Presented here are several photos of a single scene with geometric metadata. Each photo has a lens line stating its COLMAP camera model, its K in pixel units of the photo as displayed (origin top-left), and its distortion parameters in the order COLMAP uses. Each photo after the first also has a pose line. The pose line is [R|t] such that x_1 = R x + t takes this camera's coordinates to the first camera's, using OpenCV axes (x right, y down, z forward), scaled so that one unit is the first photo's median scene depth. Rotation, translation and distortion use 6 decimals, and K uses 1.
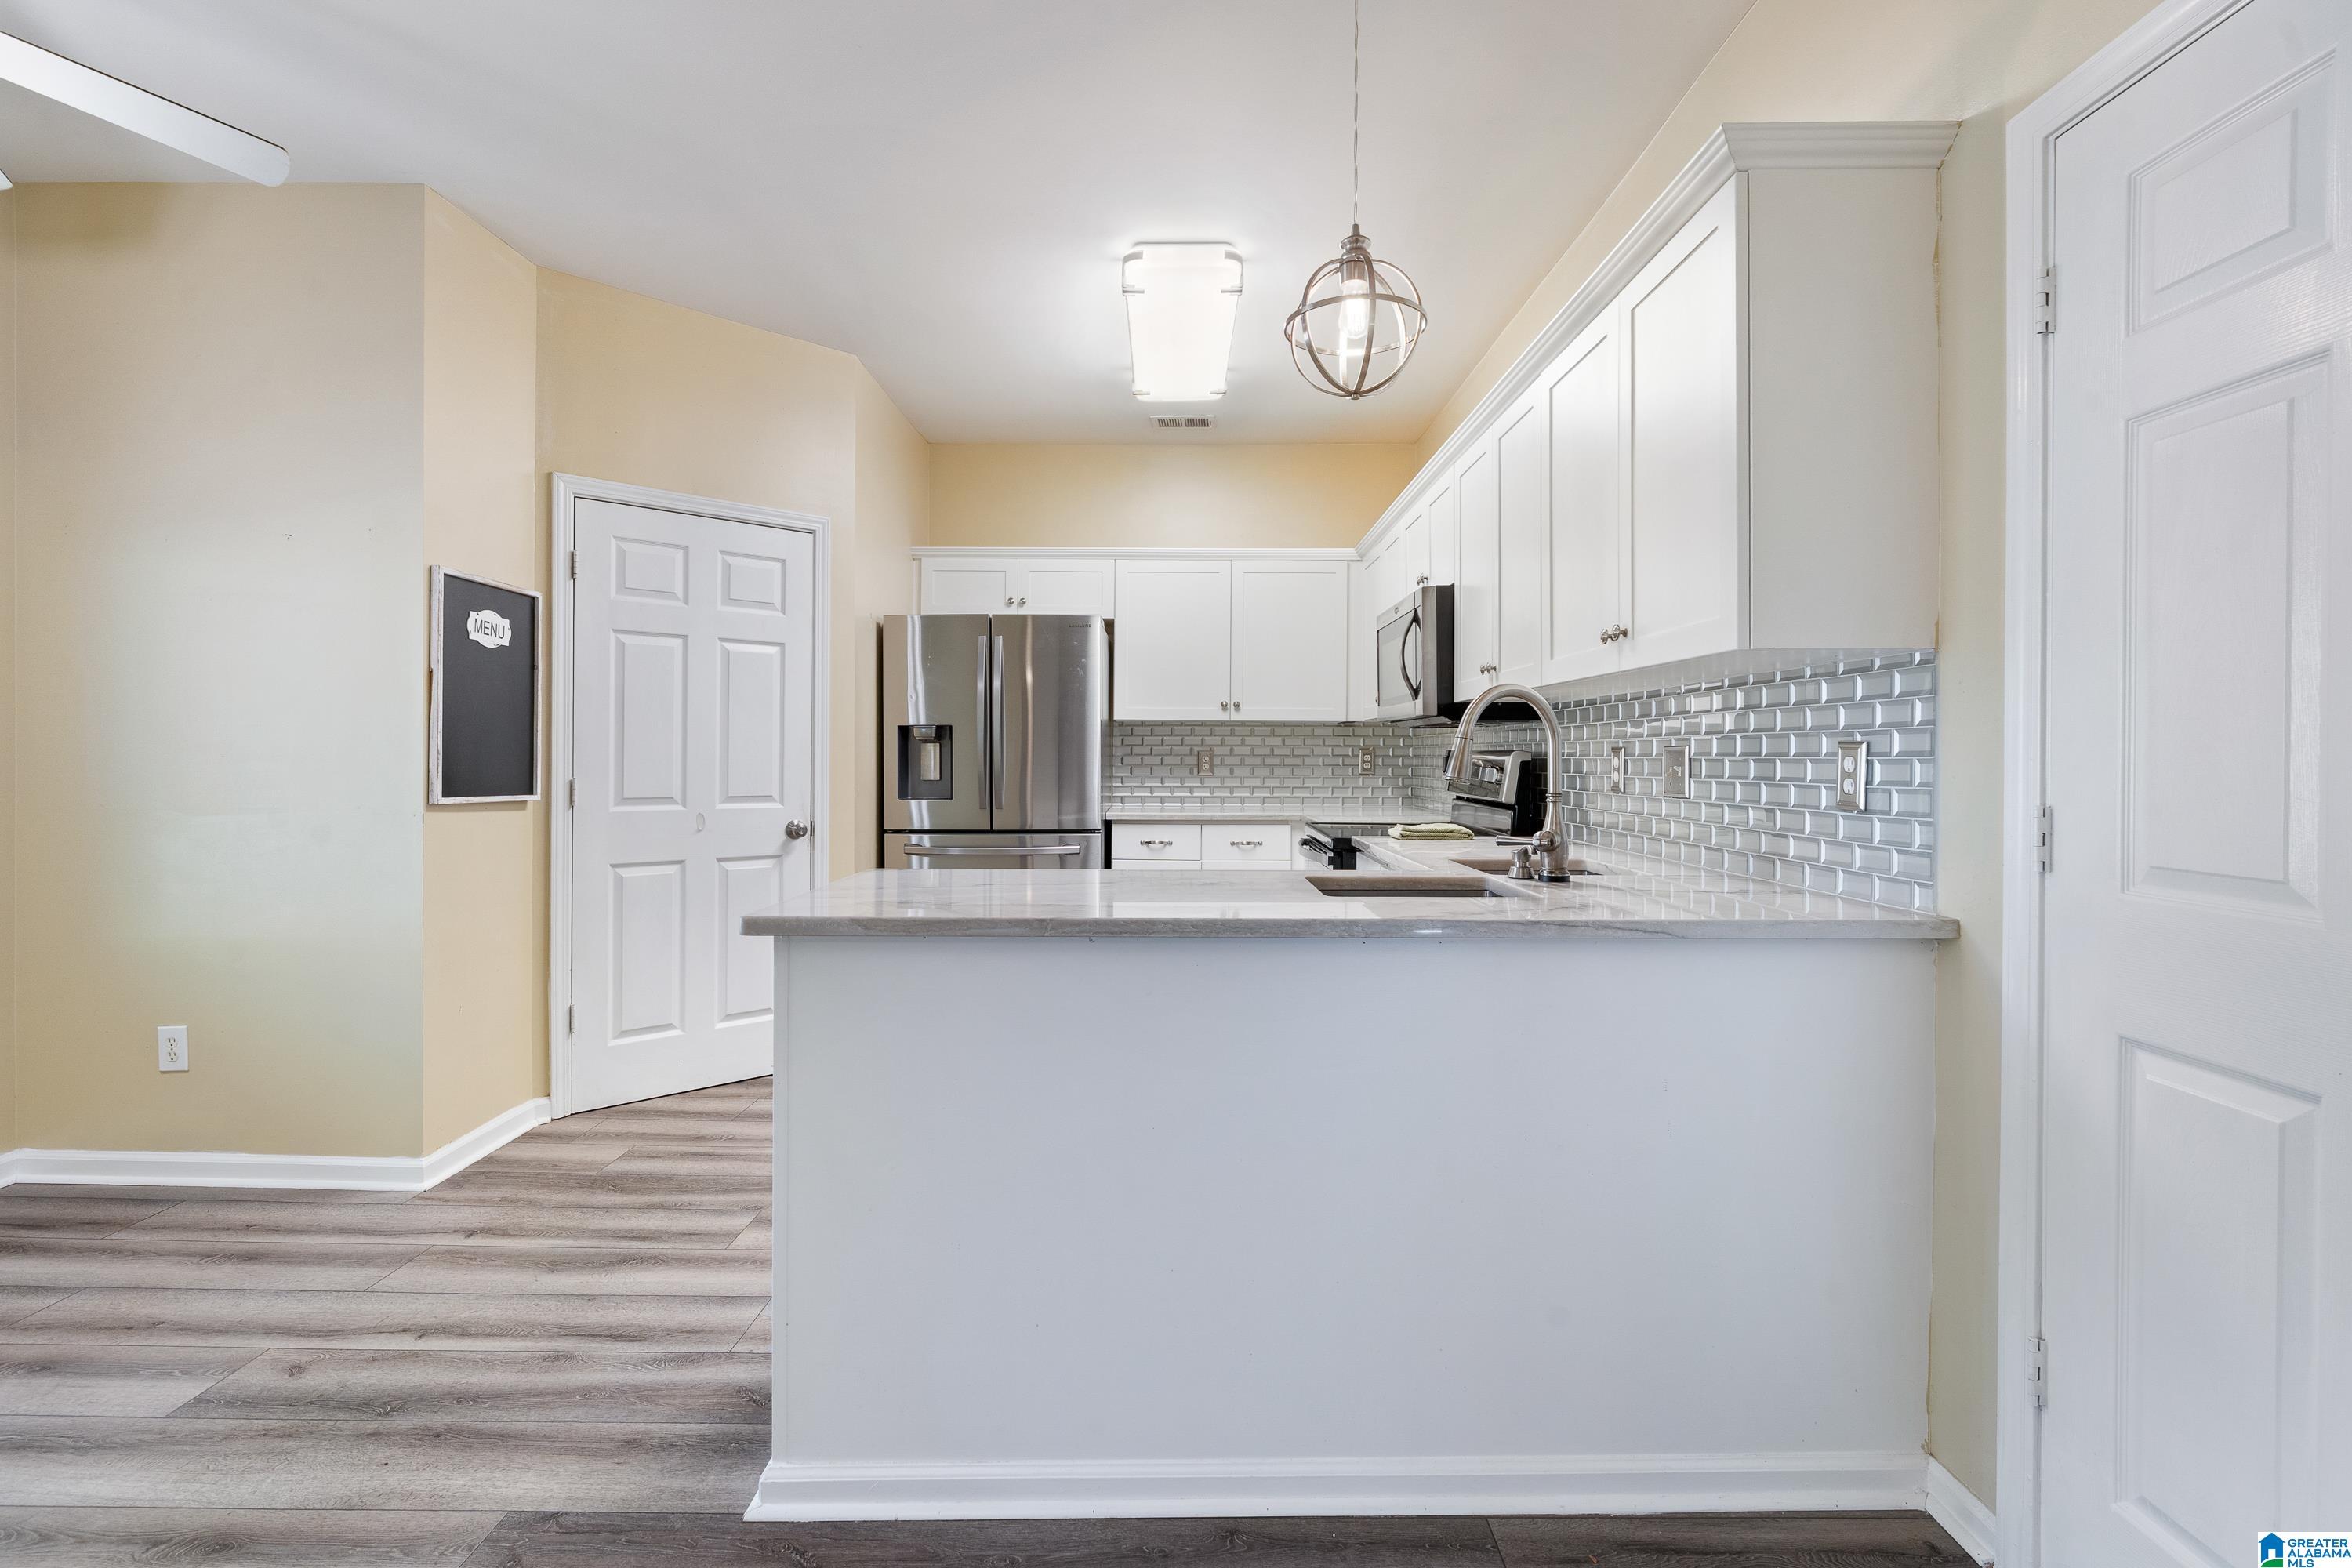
lens RADIAL K [[1077.7, 0, 1171.0], [0, 1077.7, 762.4], [0, 0, 1]] dist [-0.002998, 0.001488]
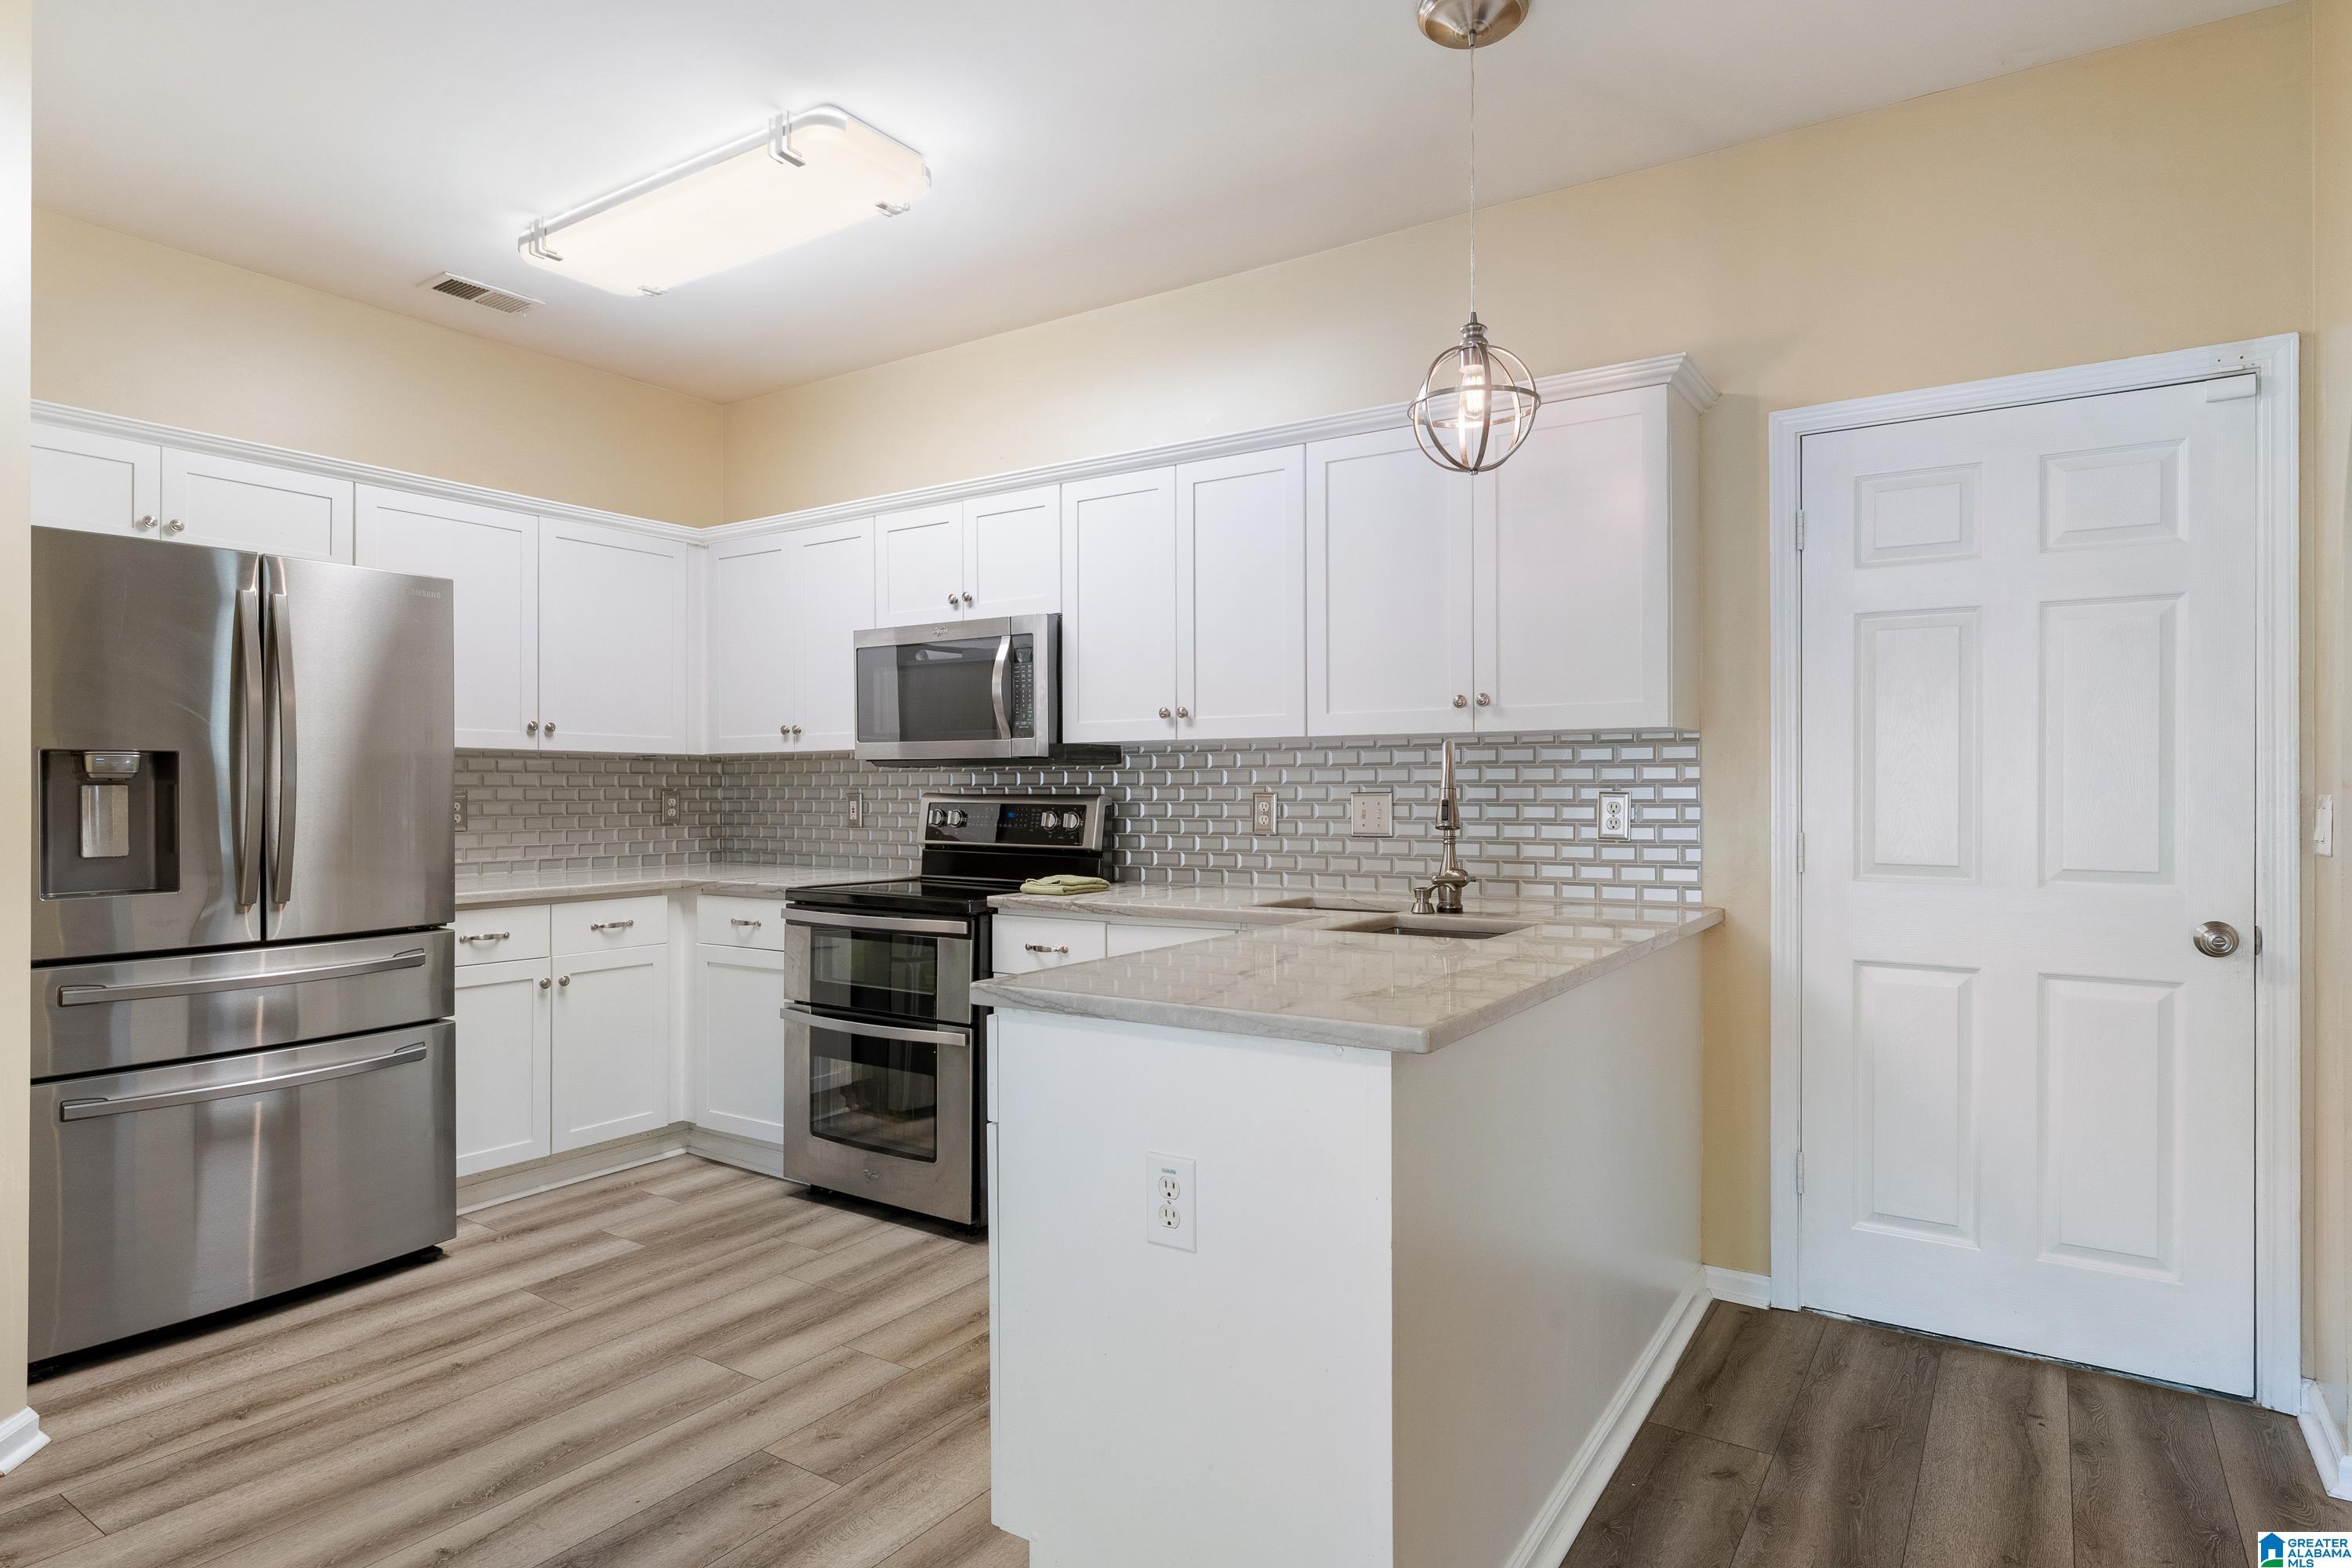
lens RADIAL K [[1299.5, 0, 1173.0], [0, 1299.5, 789.3], [0, 0, 1]] dist [0.008280, 0.000586]
pose [[0.543355, -0.002936, 0.839498, -0.446003], [0.008673, 0.999960, -0.002116, -0.009359], [-0.839458, 0.008431, 0.543359, 0.225754]]
